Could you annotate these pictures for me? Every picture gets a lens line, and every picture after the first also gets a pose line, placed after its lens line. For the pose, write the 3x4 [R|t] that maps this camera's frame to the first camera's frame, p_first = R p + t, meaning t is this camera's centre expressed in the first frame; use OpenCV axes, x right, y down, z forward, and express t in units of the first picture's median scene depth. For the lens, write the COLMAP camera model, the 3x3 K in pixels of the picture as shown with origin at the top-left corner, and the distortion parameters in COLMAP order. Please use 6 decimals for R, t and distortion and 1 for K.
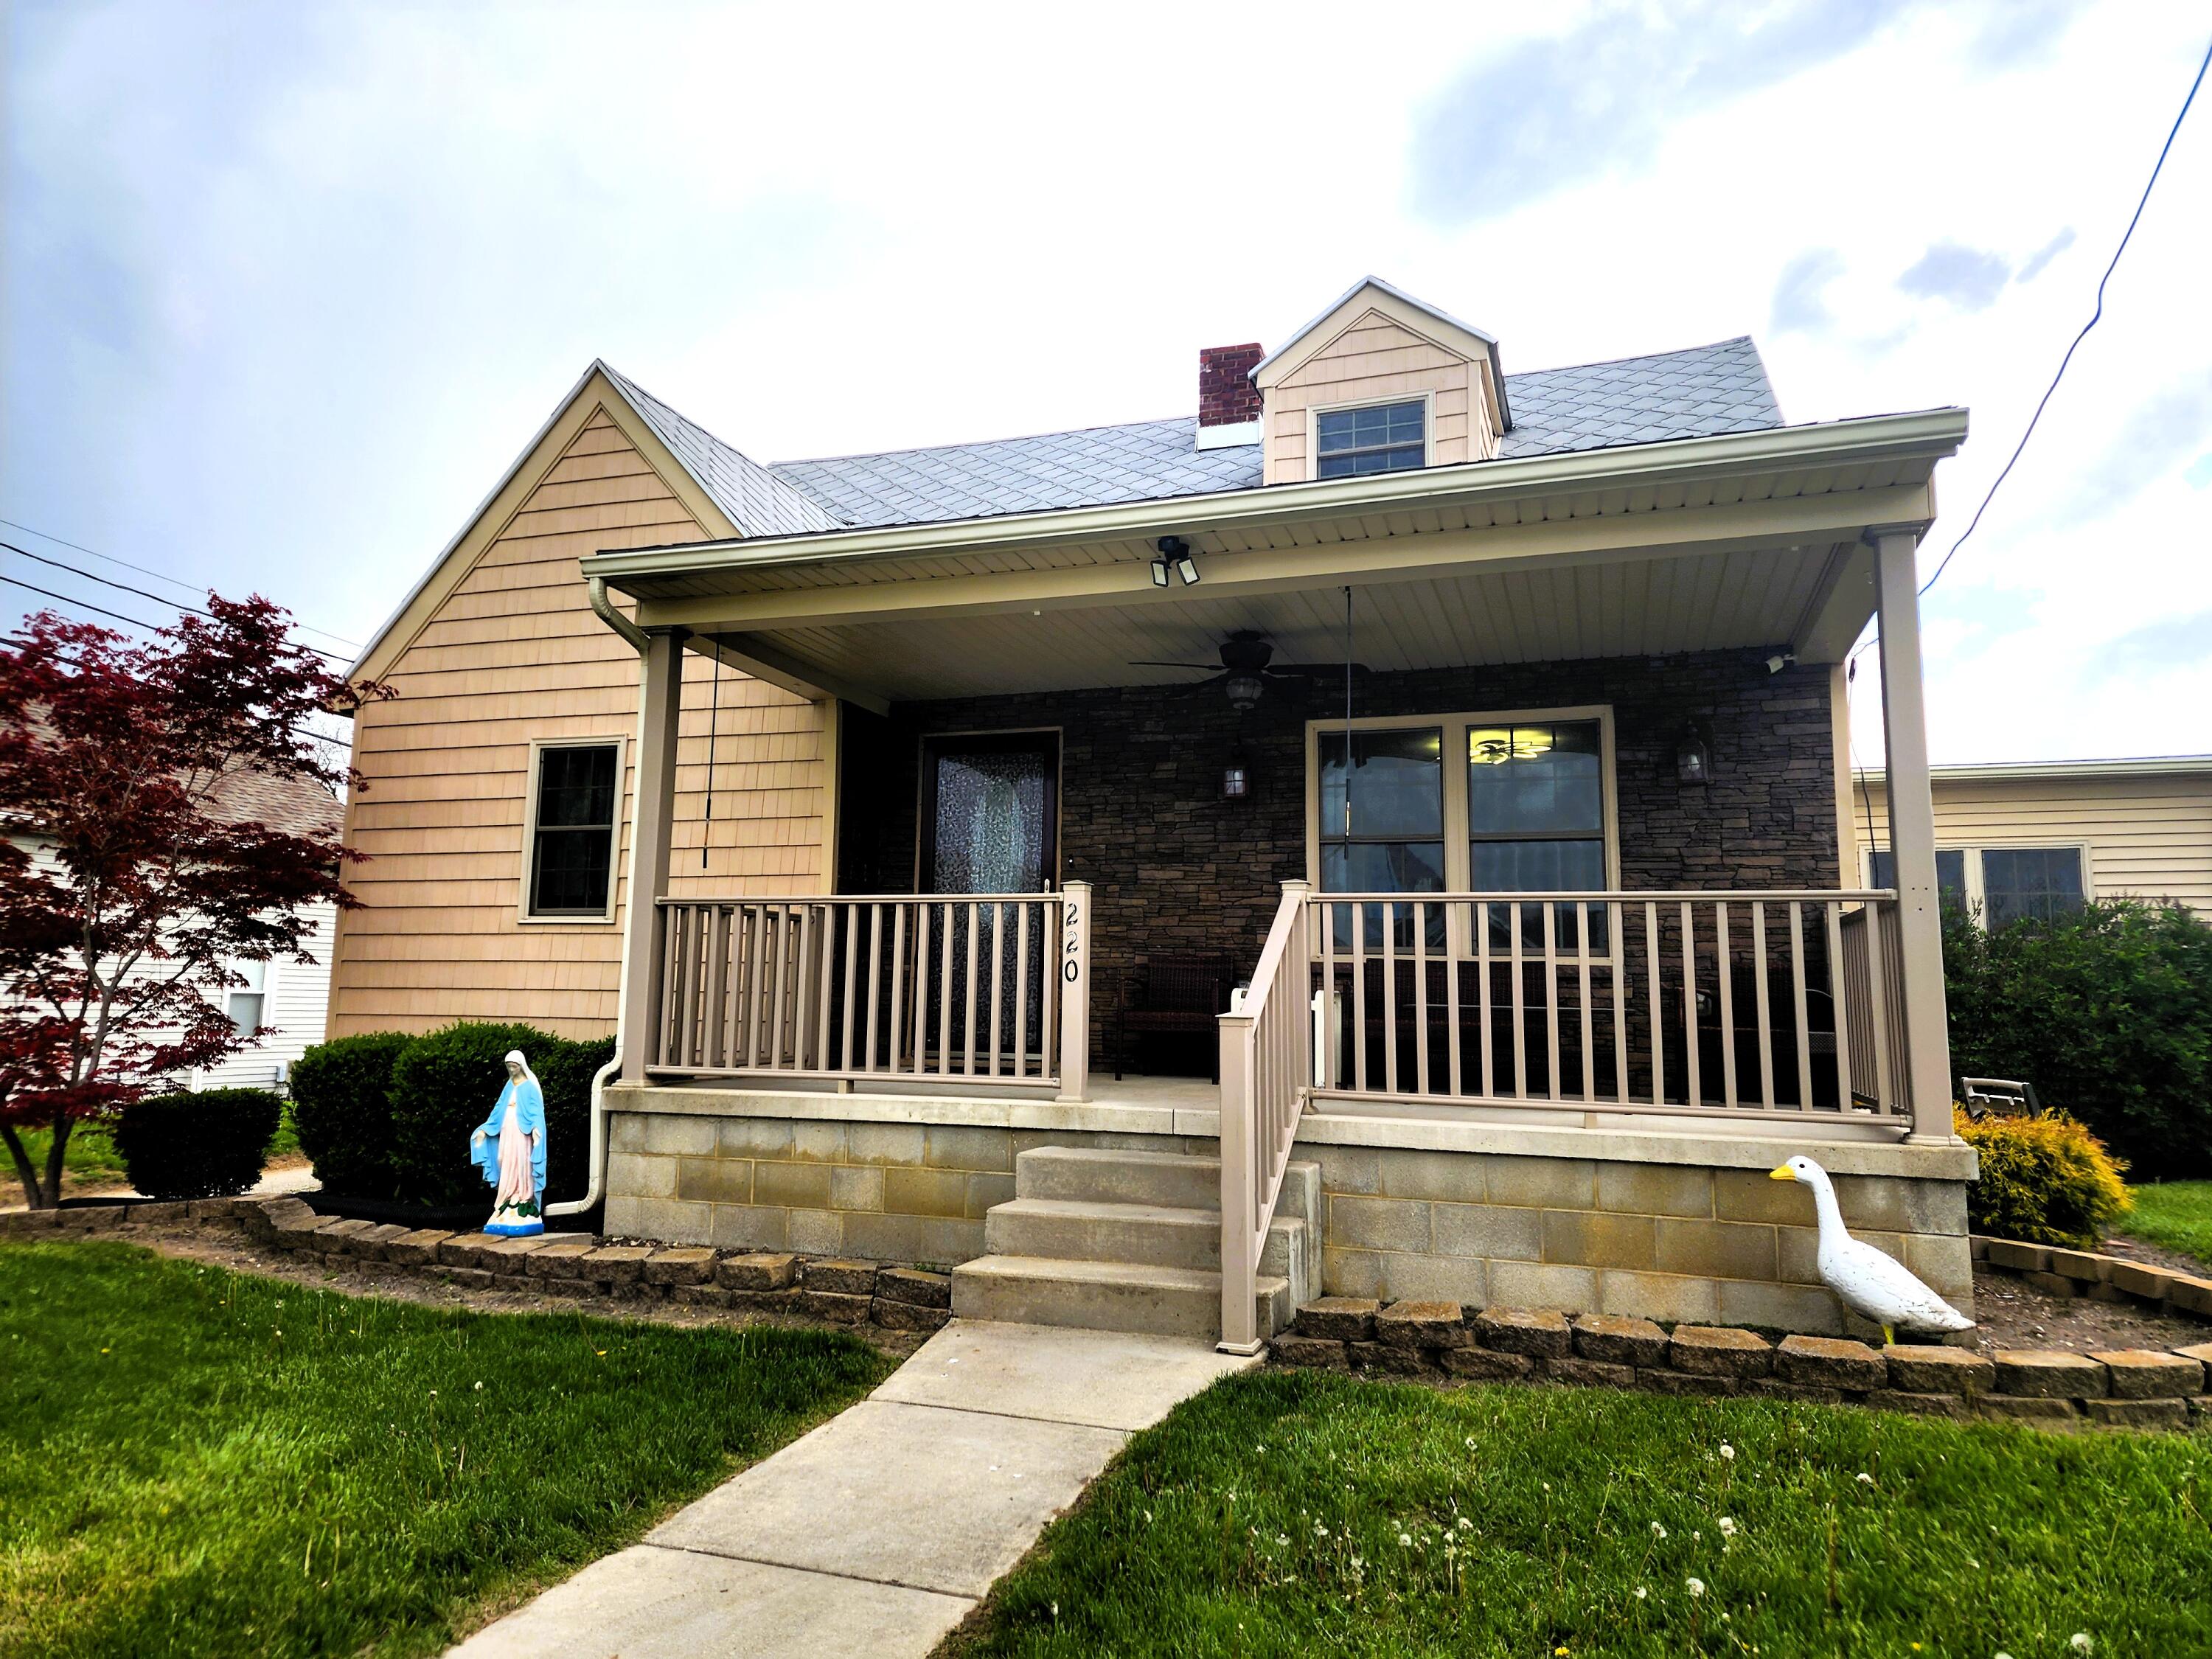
lens RADIAL K [[1494.2, 0, 1102.3], [0, 1494.2, 805.5], [0, 0, 1]] dist [0.085507, -0.082100]
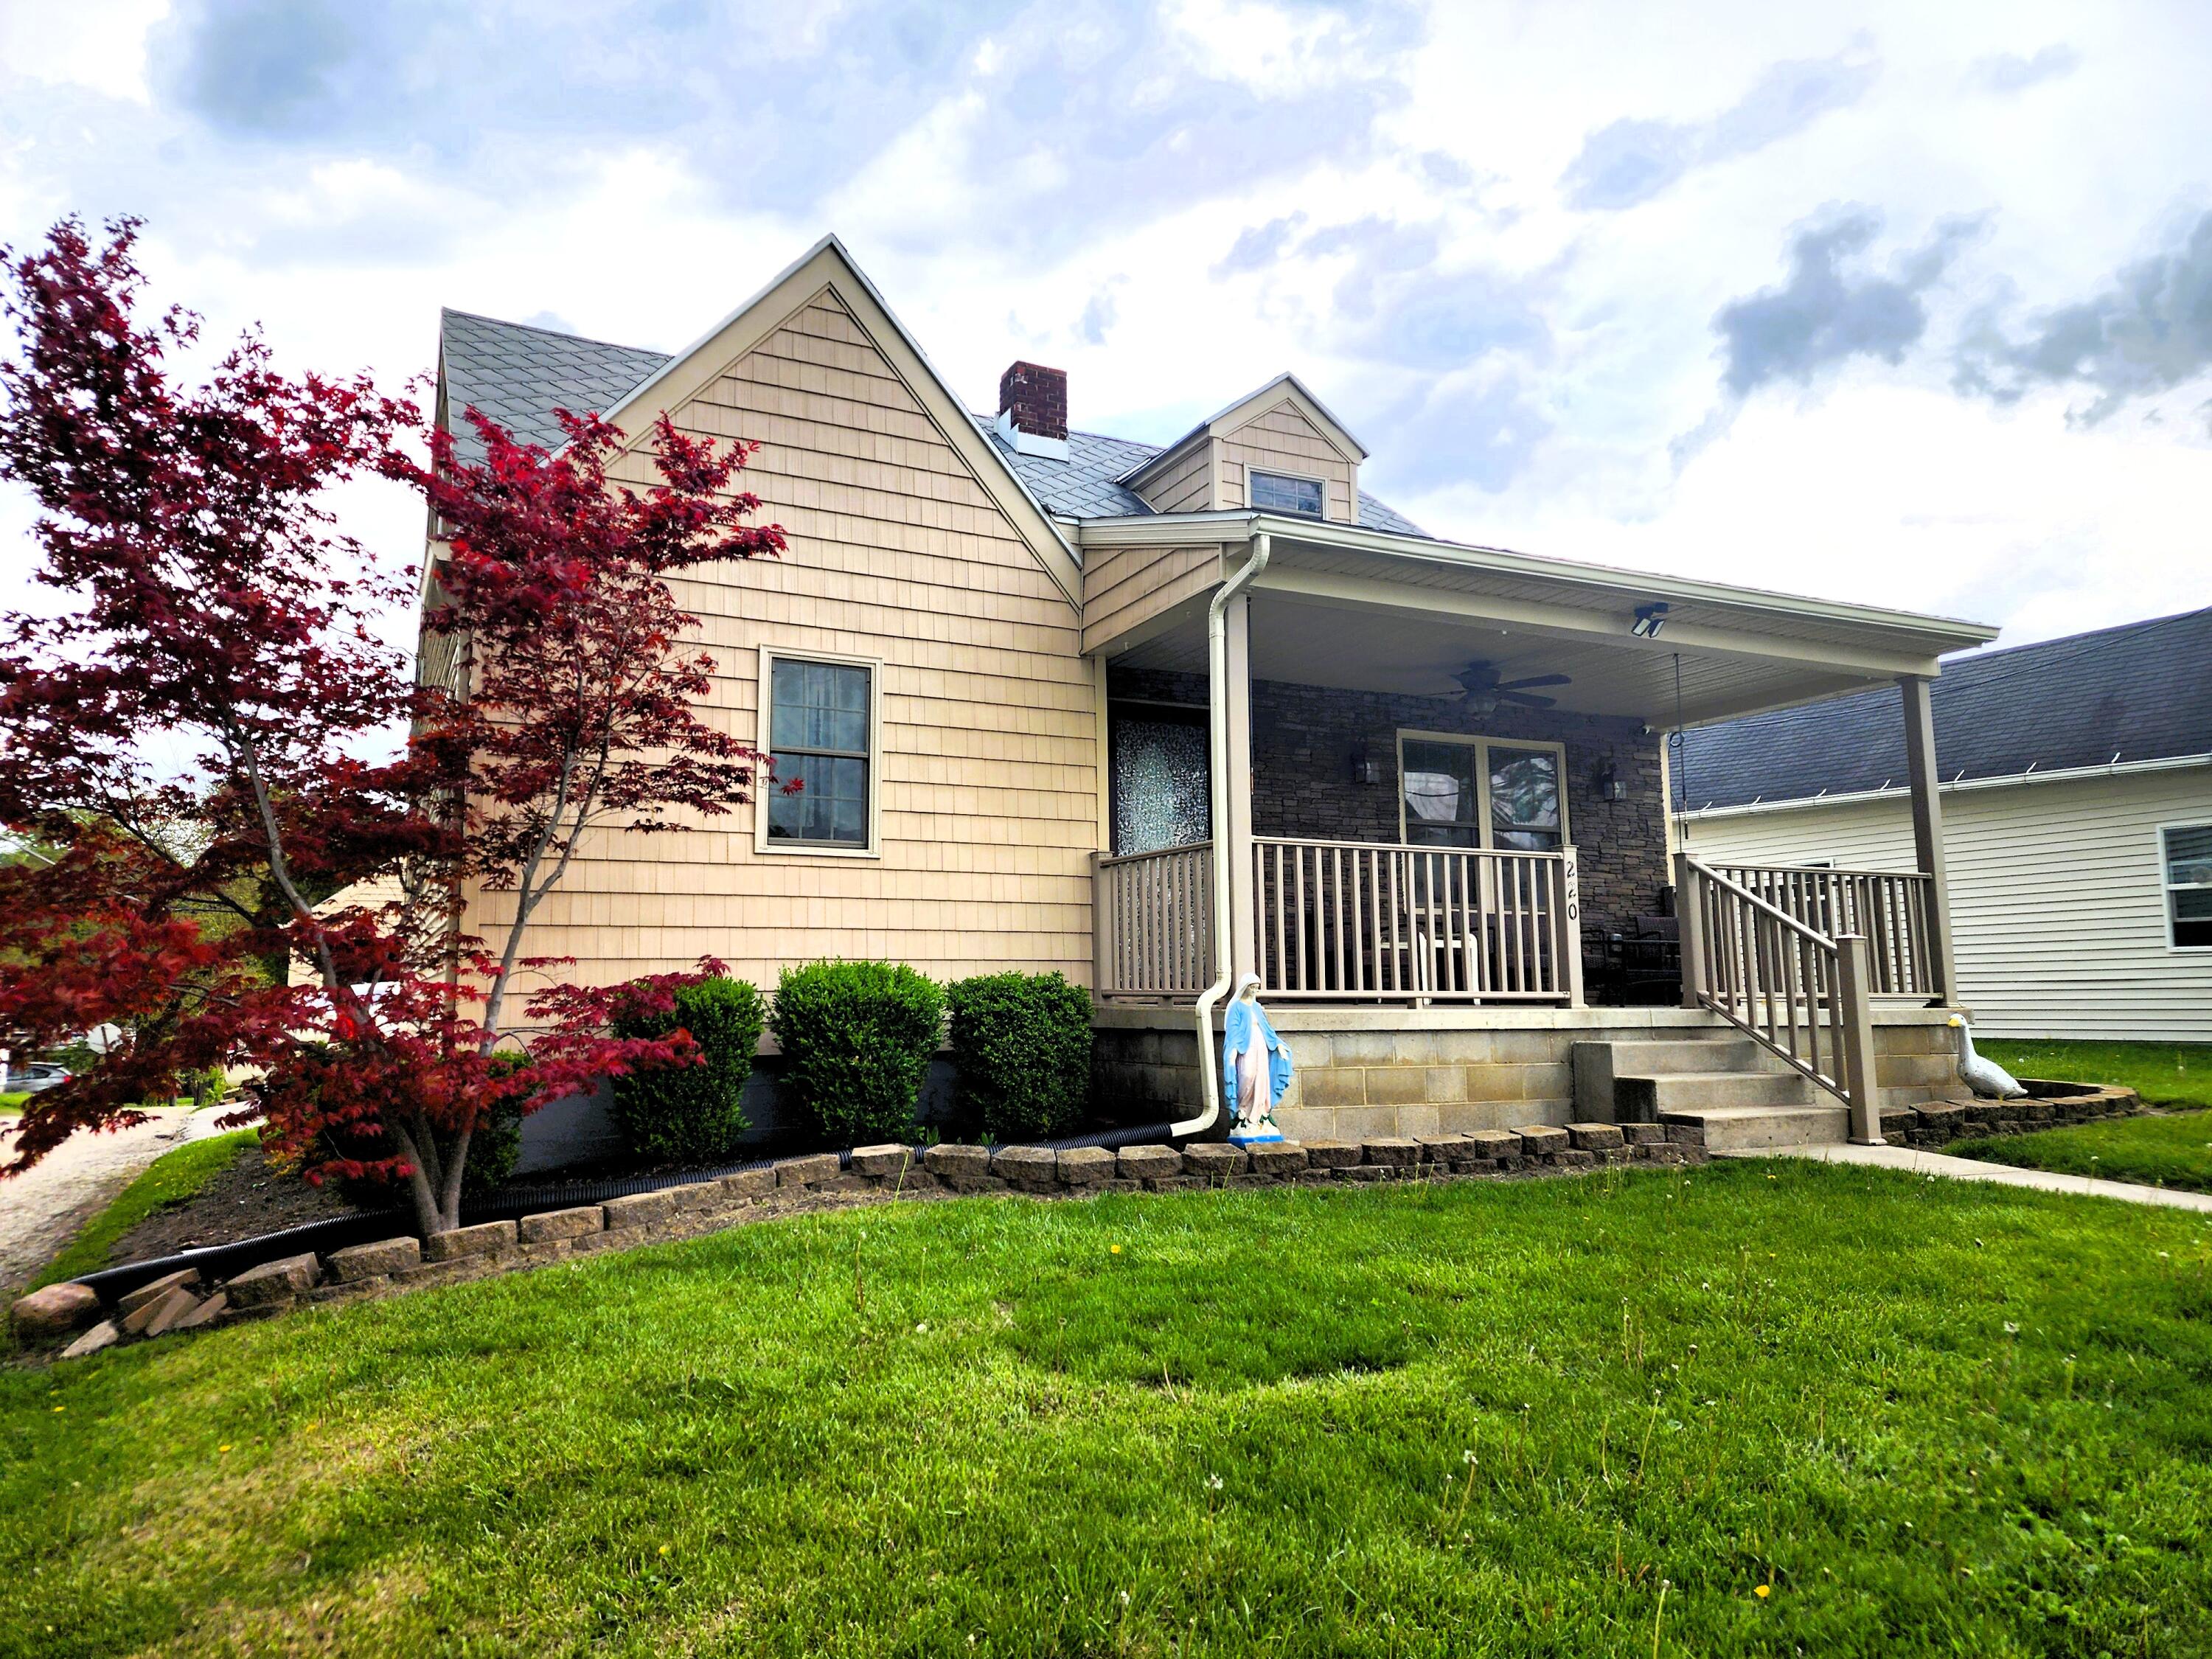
lens RADIAL K [[1494.2, 0, 1102.3], [0, 1494.2, 805.5], [0, 0, 1]] dist [0.085507, -0.082100]
pose [[0.680752, 0.070941, 0.729071, -1.056979], [-0.083420, 0.996332, -0.019055, 0.060434], [-0.727749, -0.047847, 0.684173, 0.304513]]
